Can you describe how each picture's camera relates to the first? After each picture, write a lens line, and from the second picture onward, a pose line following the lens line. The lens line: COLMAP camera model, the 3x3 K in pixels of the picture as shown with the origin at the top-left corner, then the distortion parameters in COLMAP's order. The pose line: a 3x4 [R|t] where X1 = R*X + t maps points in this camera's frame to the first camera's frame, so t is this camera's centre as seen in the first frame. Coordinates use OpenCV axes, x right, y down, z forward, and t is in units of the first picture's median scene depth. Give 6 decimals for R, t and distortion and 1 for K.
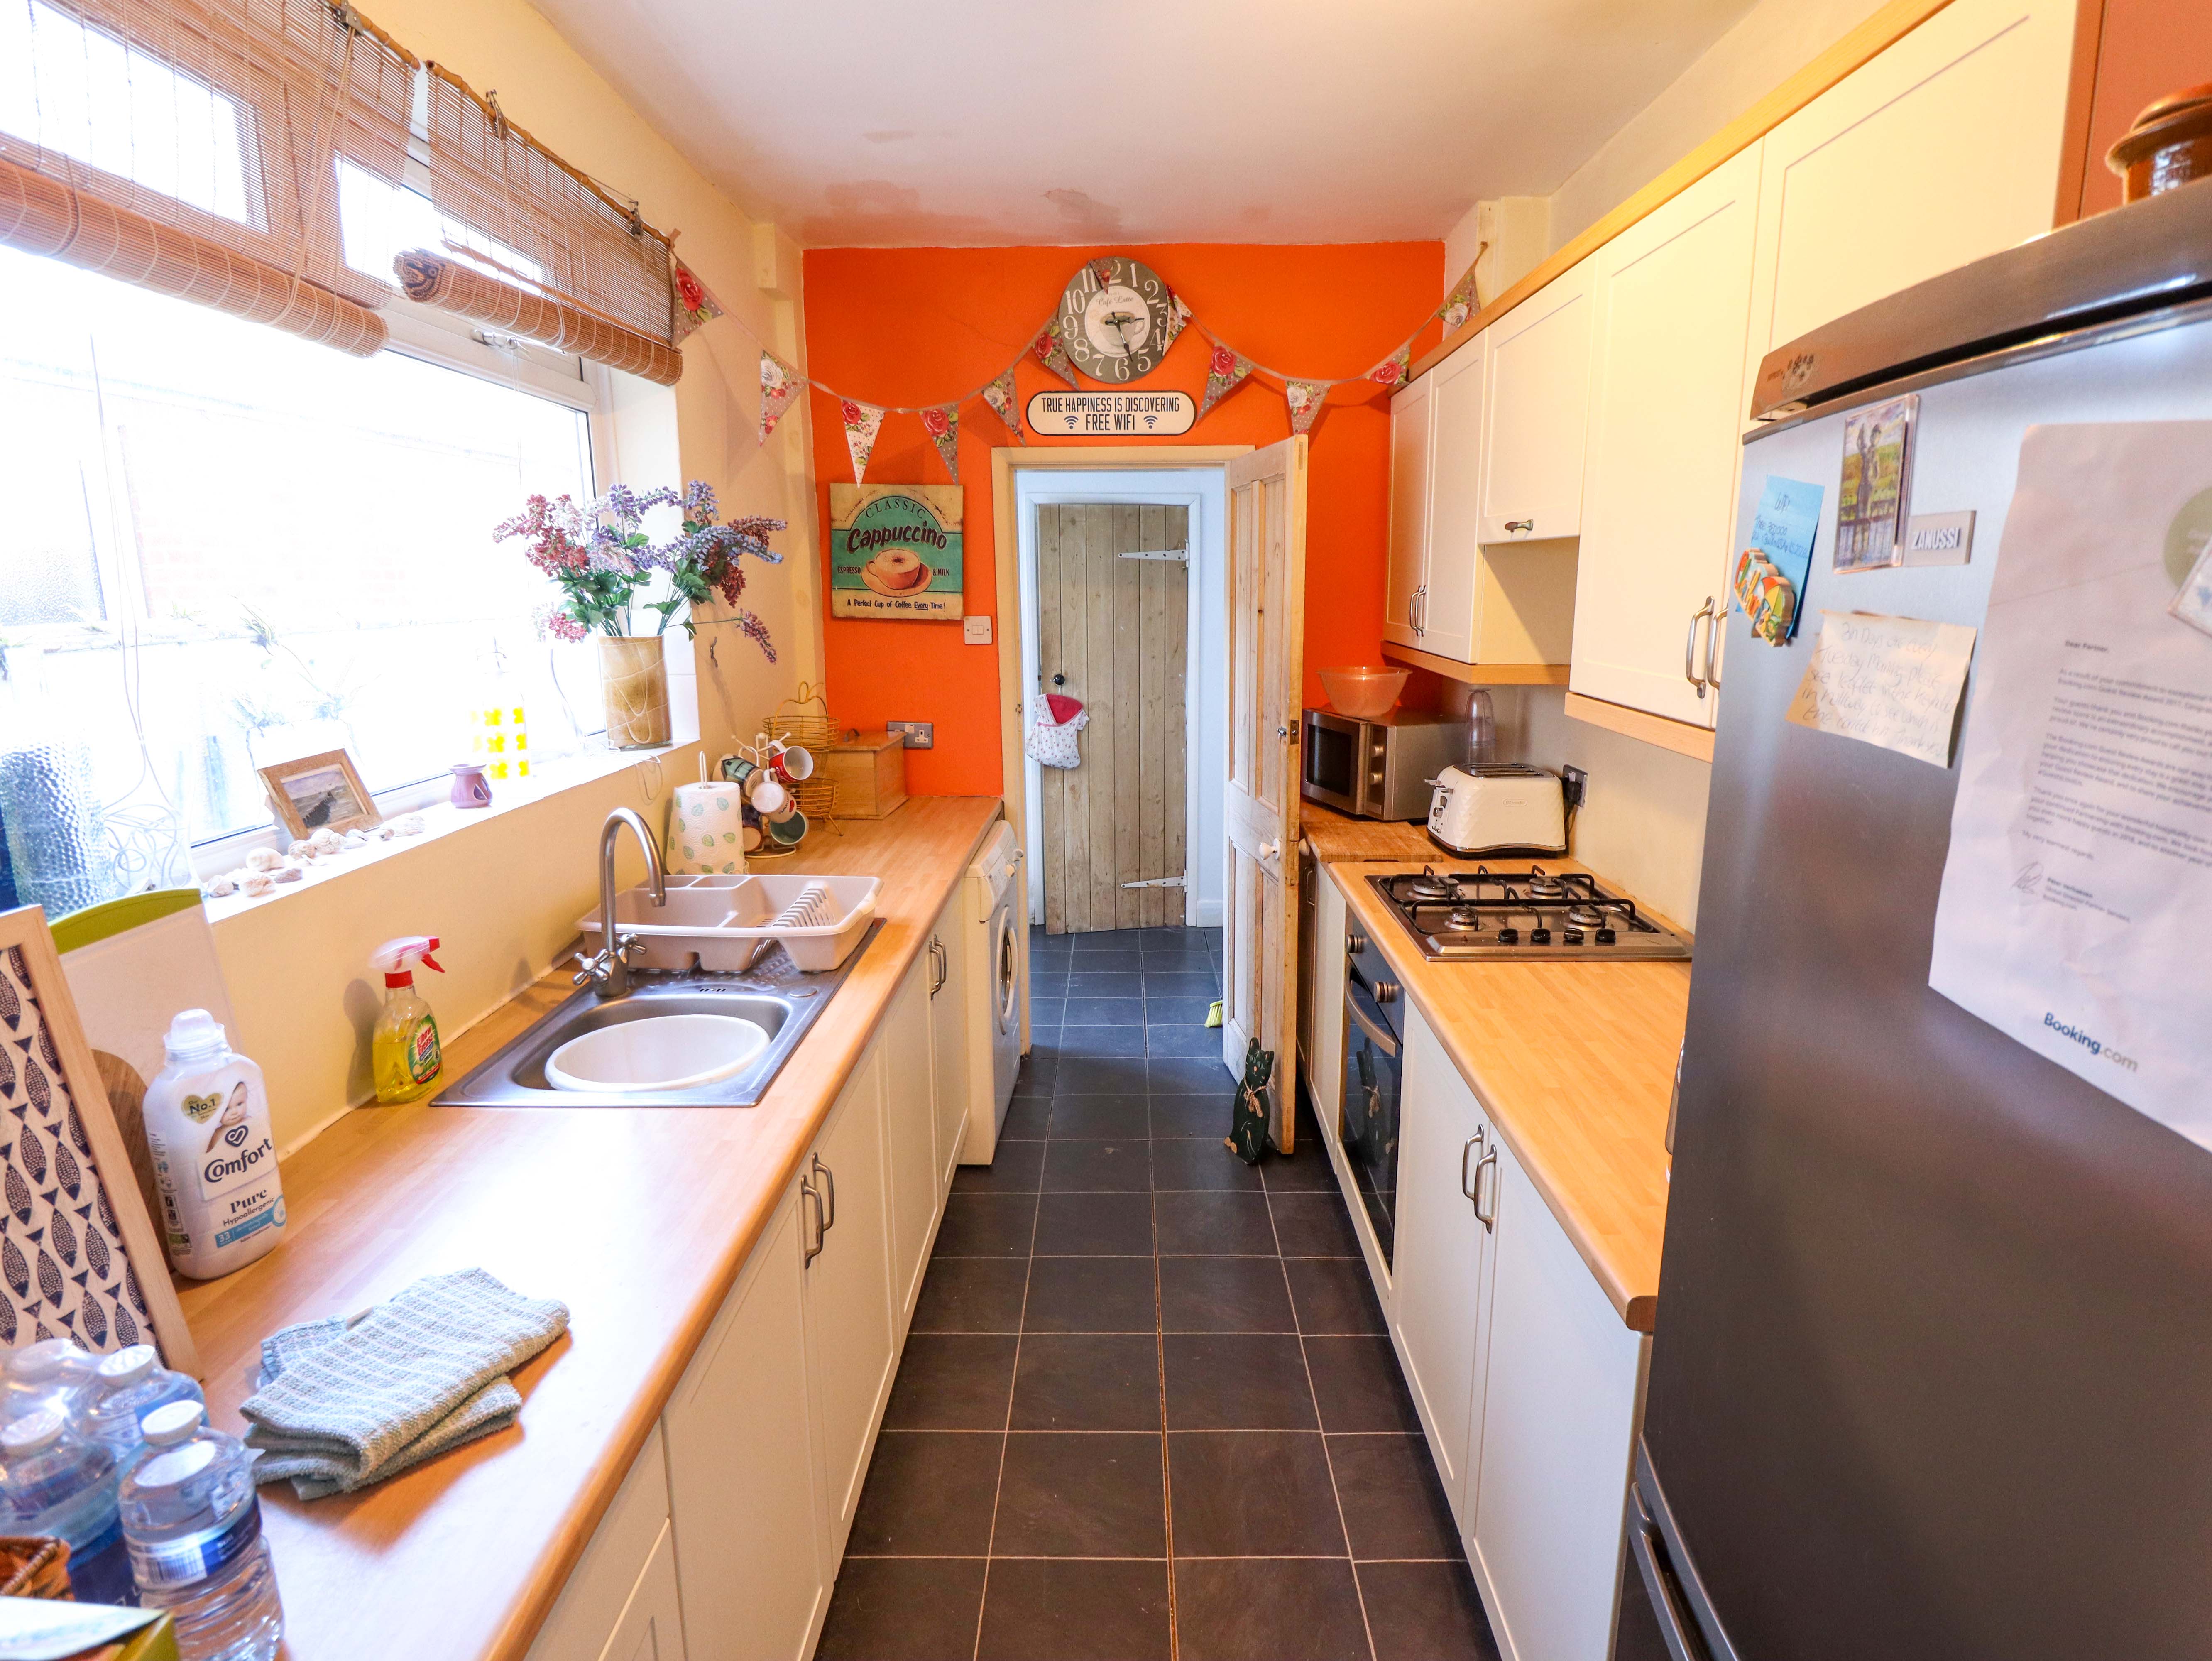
lens RADIAL K [[1193.7, 0, 1119.6], [0, 1193.7, 812.9], [0, 0, 1]] dist [0.001251, 0.000206]
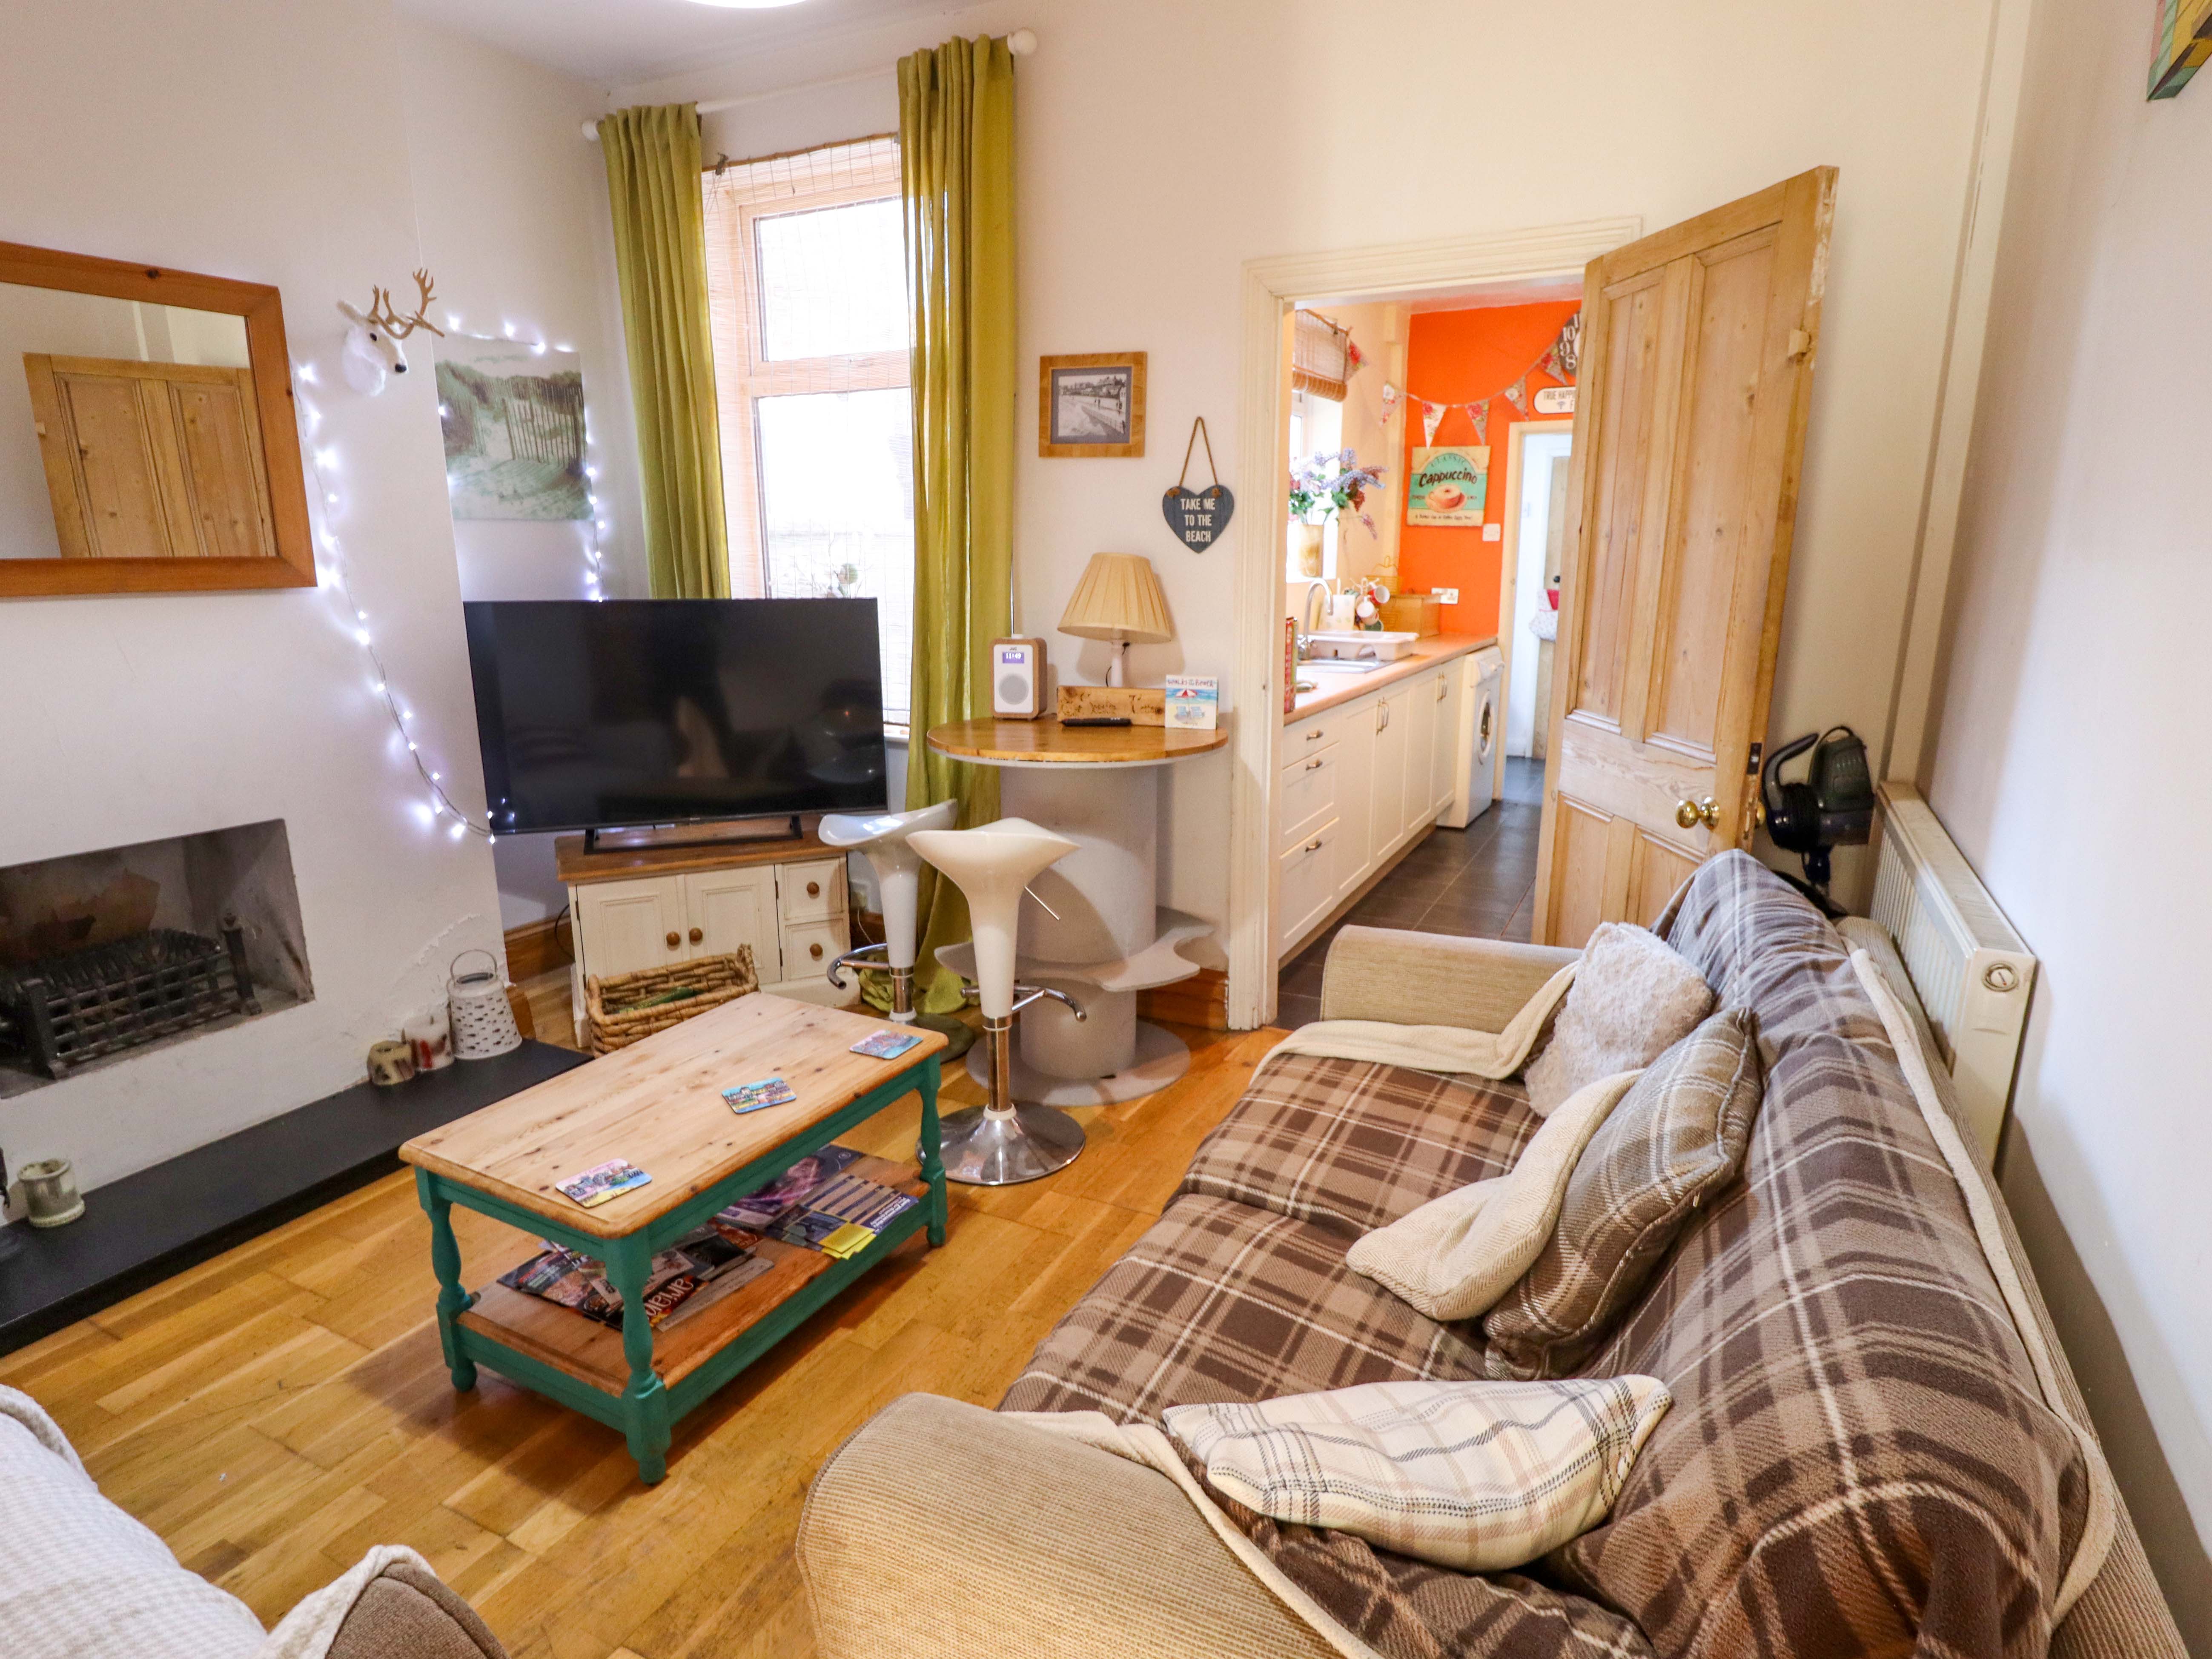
lens RADIAL K [[1193.6, 0, 1119.8], [0, 1193.6, 832.3], [0, 0, 1]] dist [0.001251, 0.000206]
pose [[0.895627, 0.104784, -0.432288, 0.217790], [-0.086374, 0.994327, 0.062067, 0.246627], [0.436339, -0.018251, 0.899597, -0.891419]]
